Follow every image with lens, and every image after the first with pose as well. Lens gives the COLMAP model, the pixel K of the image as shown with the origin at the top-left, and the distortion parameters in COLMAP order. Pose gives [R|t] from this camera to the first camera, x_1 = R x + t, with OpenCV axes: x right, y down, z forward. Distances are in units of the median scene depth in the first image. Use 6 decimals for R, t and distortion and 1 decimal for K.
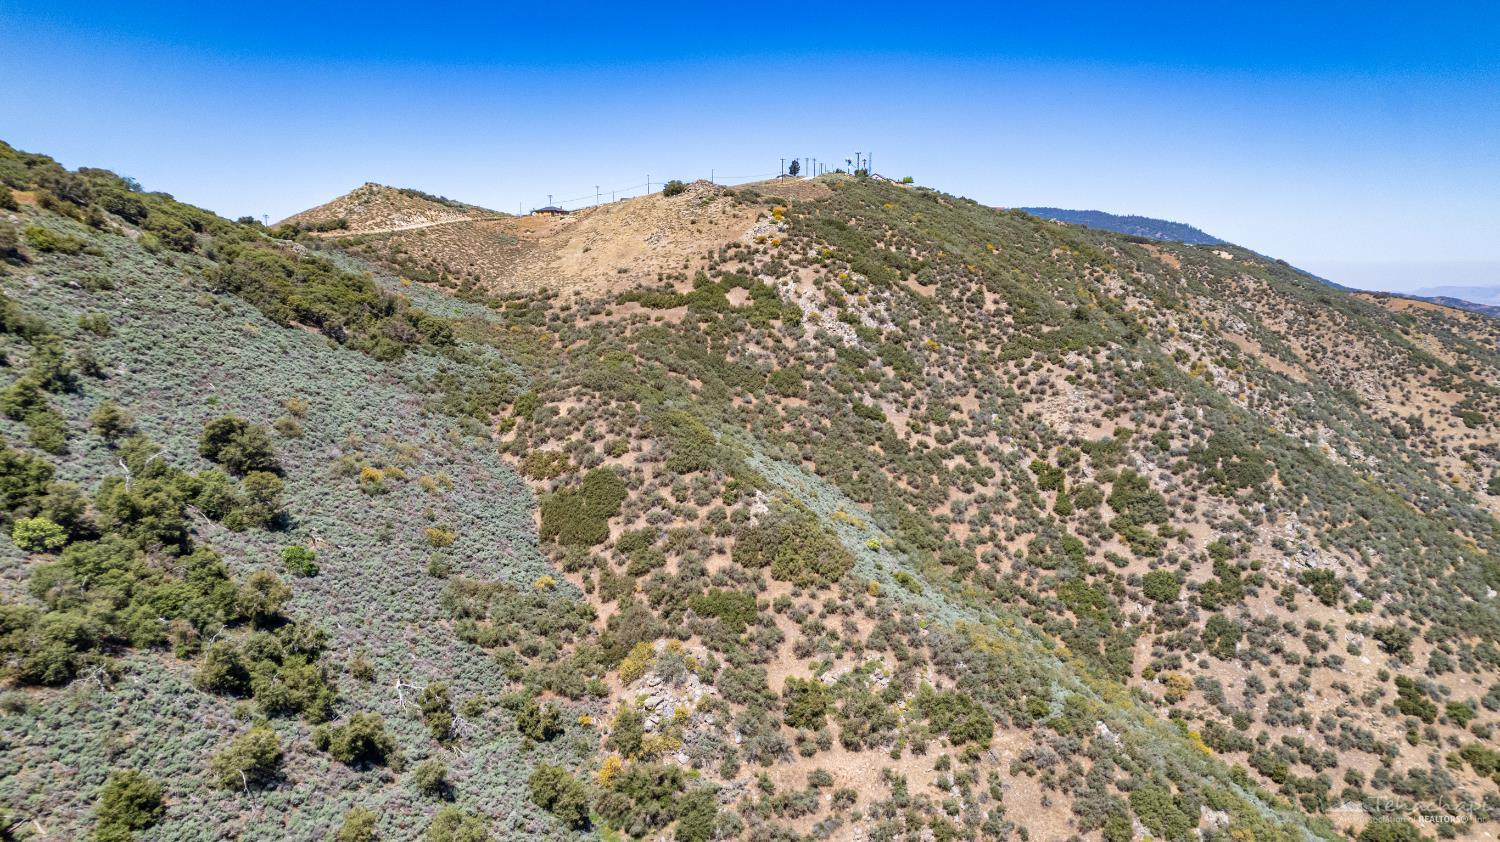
lens RADIAL K [[951.1, 0, 748.1], [0, 951.1, 429.8], [0, 0, 1]] dist [-0.062750, 0.062286]
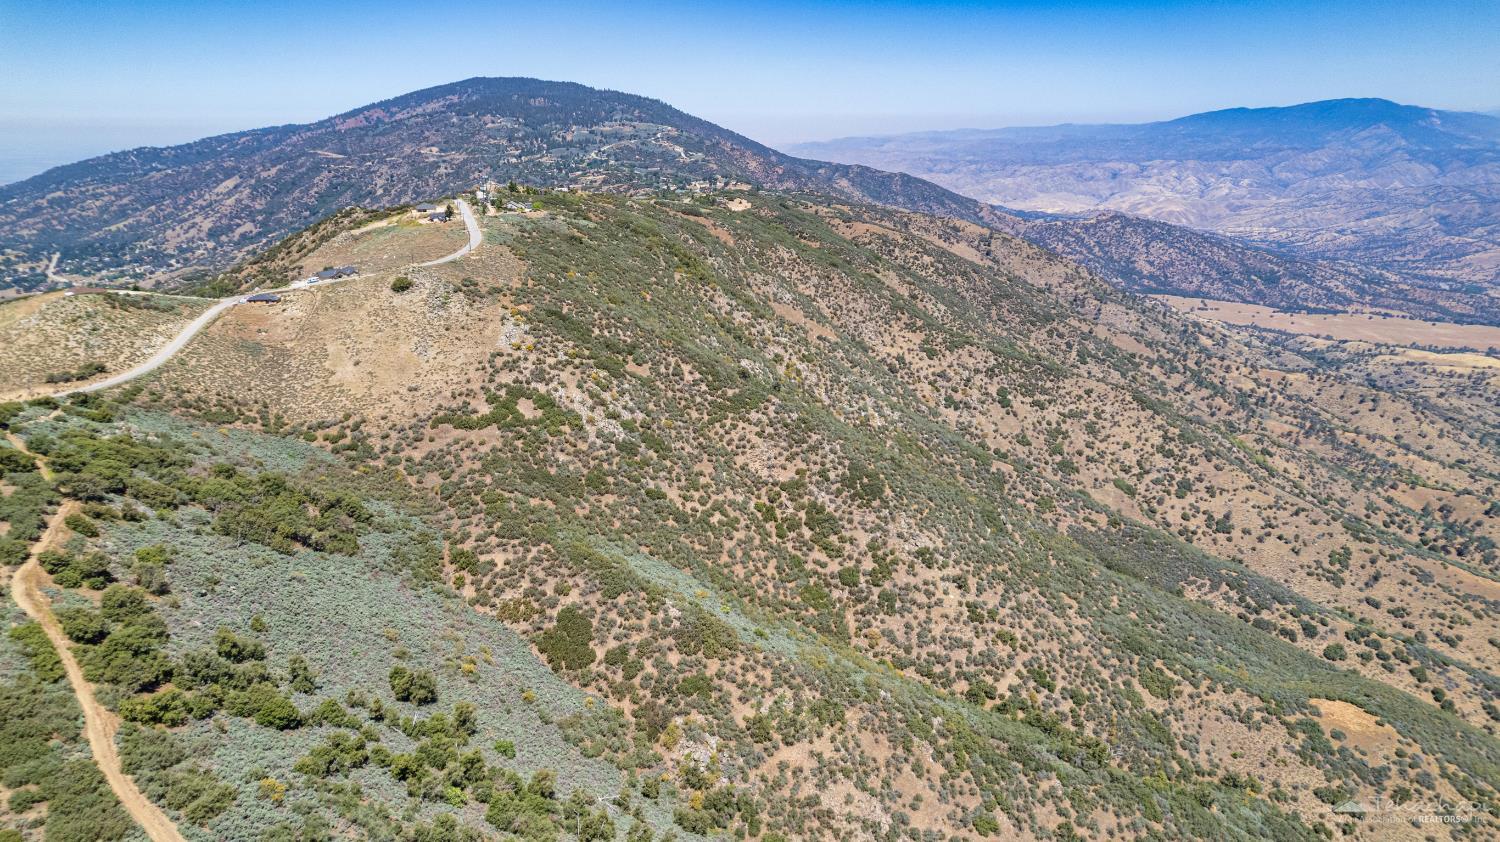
lens RADIAL K [[951.1, 0, 748.1], [0, 951.1, 429.8], [0, 0, 1]] dist [-0.062750, 0.062286]
pose [[0.860811, -0.162084, 0.482424, -0.451096], [0.090020, 0.981474, 0.169128, -0.359754], [-0.500900, -0.102160, 0.859455, -0.318629]]
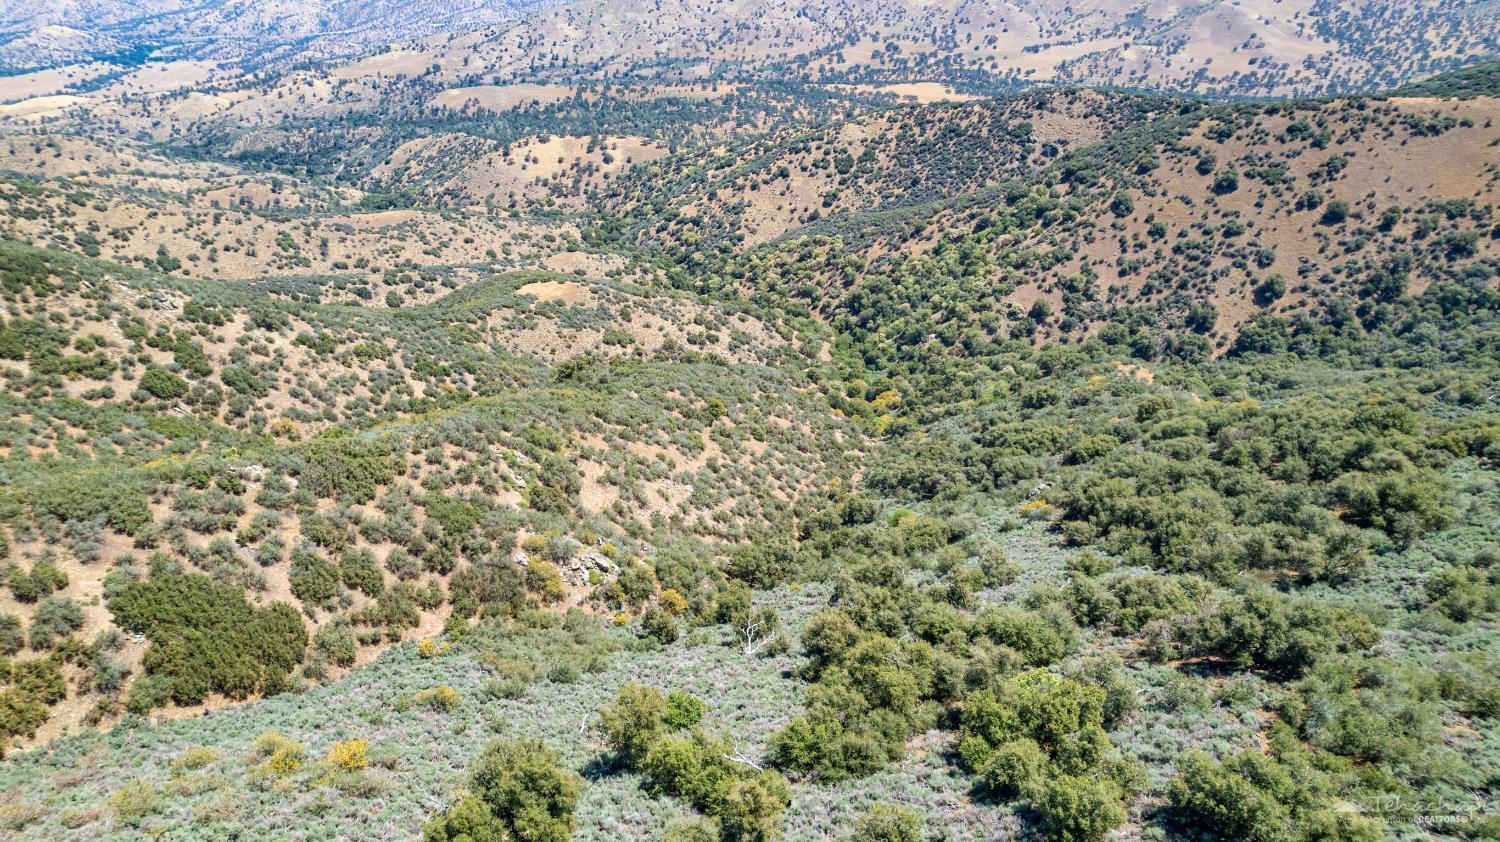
lens RADIAL K [[951.1, 0, 748.1], [0, 951.1, 429.8], [0, 0, 1]] dist [-0.062750, 0.062286]
pose [[-0.326796, -0.494832, 0.805199, -0.514975], [0.173456, 0.806102, 0.565785, -0.218831], [-0.929041, 0.324563, -0.177599, 0.556730]]
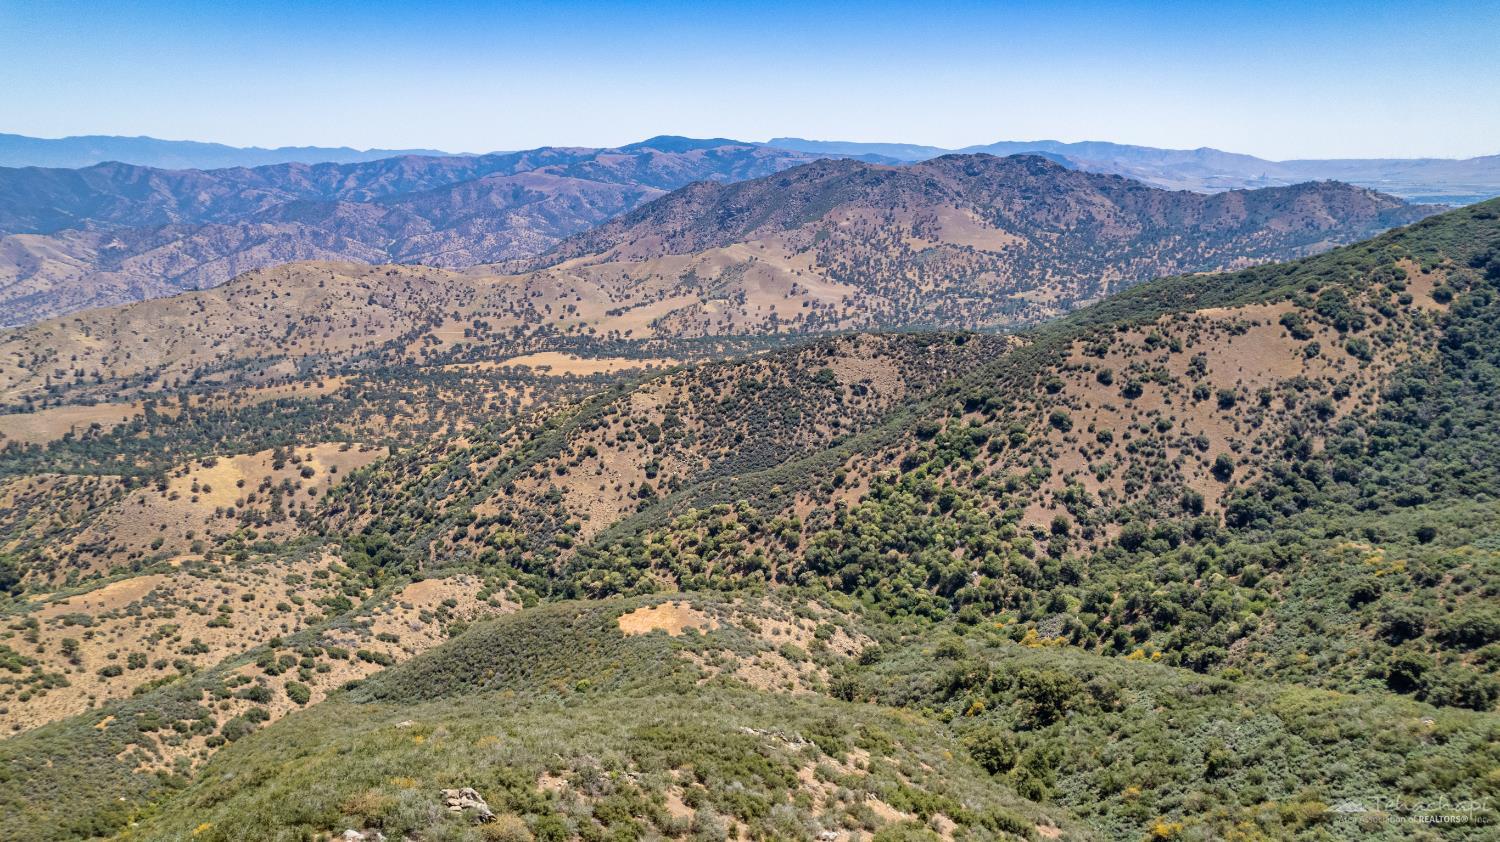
lens RADIAL K [[951.1, 0, 748.1], [0, 951.1, 429.8], [0, 0, 1]] dist [-0.062750, 0.062286]
pose [[-0.764333, -0.178227, 0.619702, 0.220314], [0.121504, 0.904020, 0.409859, -0.319529], [-0.633271, 0.388565, -0.669317, 1.259225]]
